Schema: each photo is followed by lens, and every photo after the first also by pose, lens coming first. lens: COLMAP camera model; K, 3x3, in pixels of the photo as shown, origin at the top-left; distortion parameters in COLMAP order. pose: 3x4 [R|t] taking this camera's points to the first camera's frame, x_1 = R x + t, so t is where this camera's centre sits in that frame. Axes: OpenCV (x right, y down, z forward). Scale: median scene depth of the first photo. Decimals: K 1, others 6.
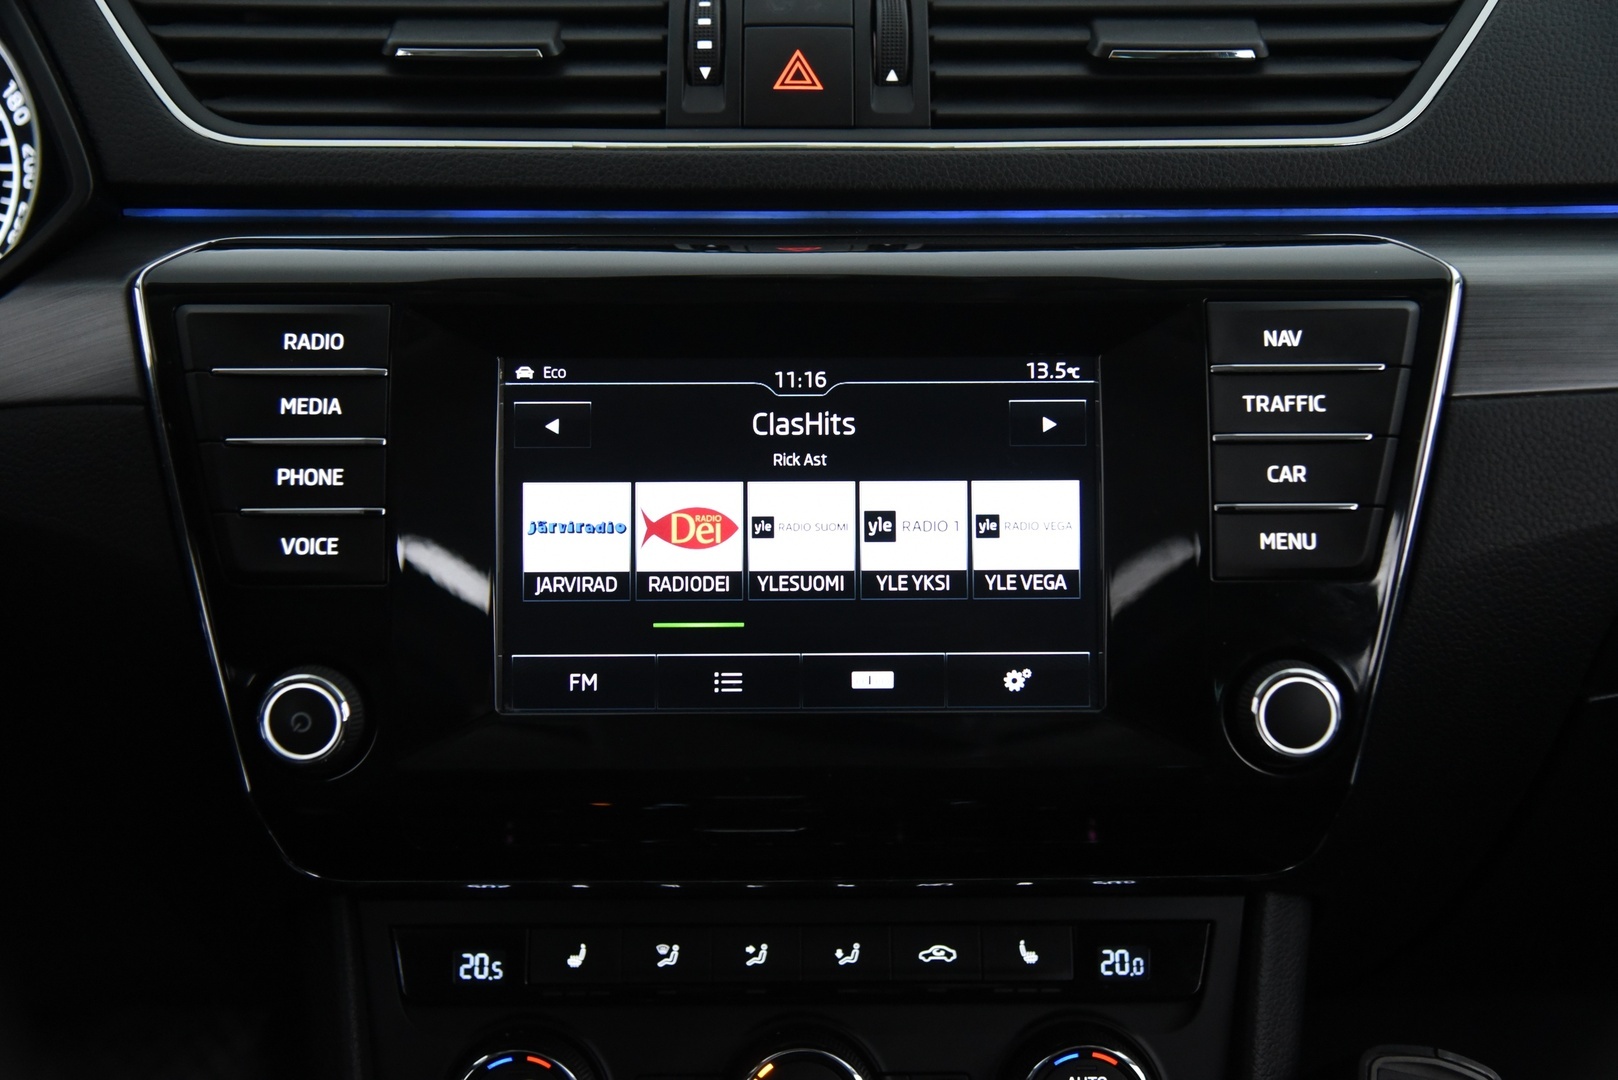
lens RADIAL K [[1772.2, 0, 809.0], [0, 1772.2, 540.0], [0, 0, 1]] dist [0.049747, 0.012070]
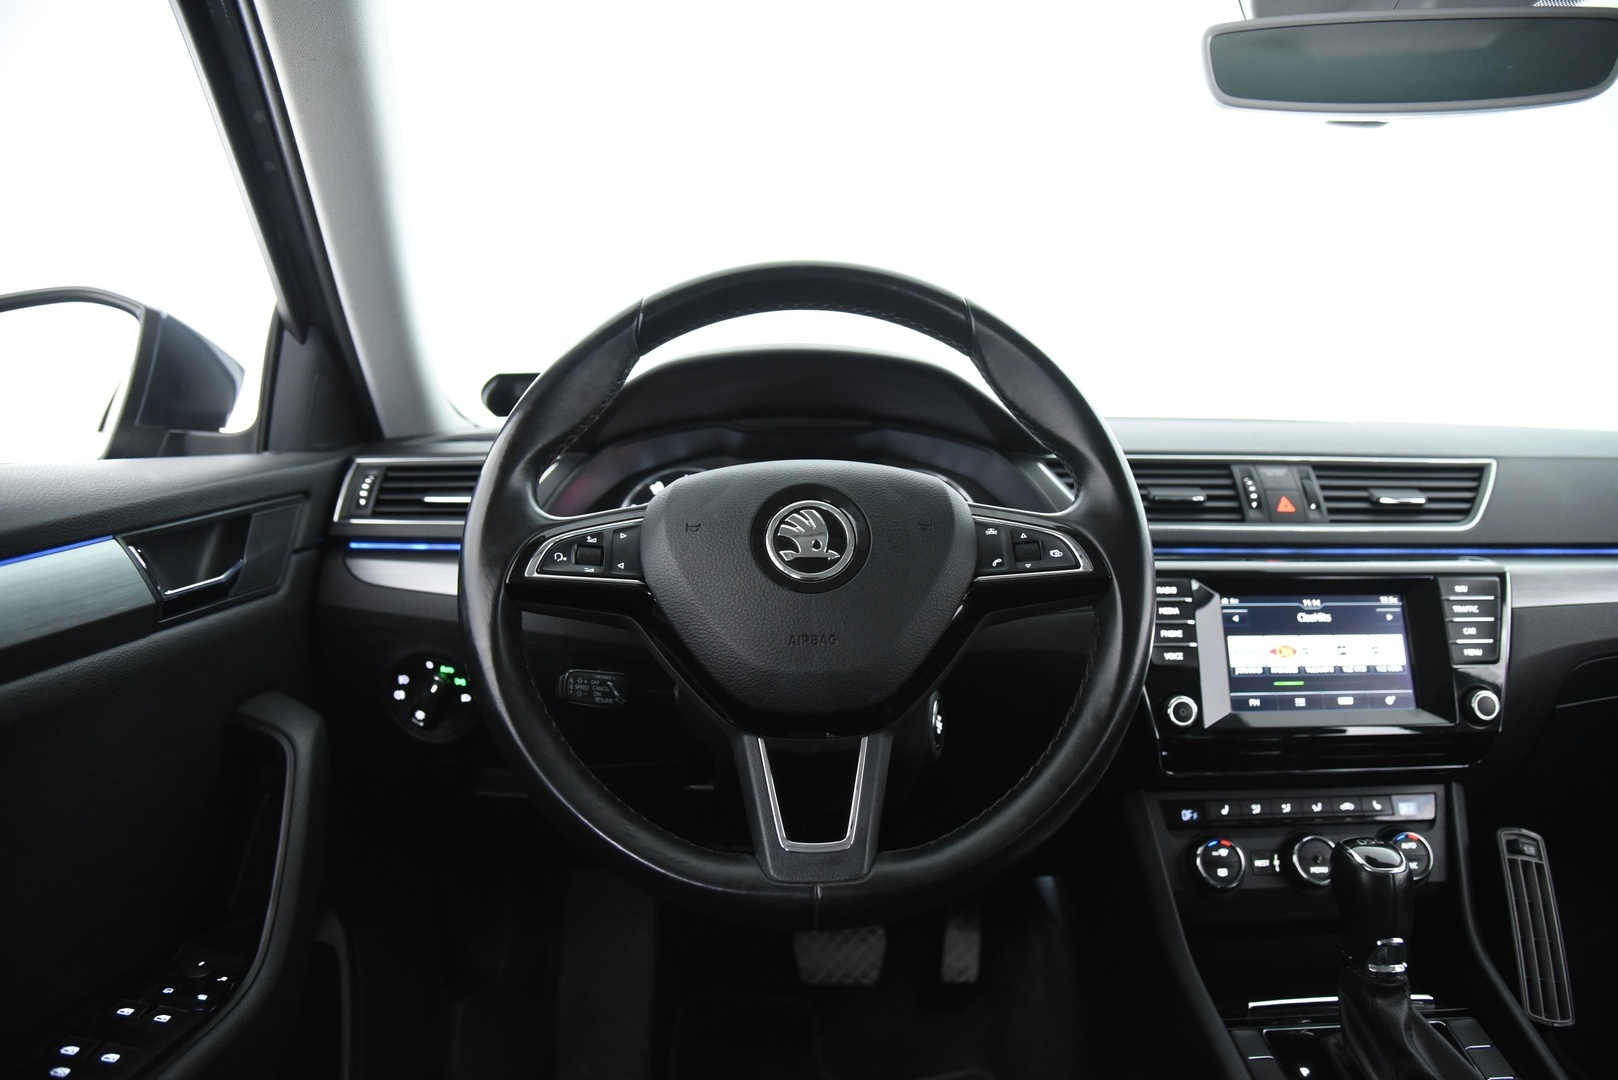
lens RADIAL K [[1078.4, 0, 809.1], [0, 1078.4, 554.1], [0, 0, 1]] dist [-0.108894, 0.047327]
pose [[0.999807, 0.002383, 0.019510, -0.848859], [0.001592, 0.979542, -0.201234, 0.178825], [-0.019591, 0.201226, 0.979349, -0.724844]]
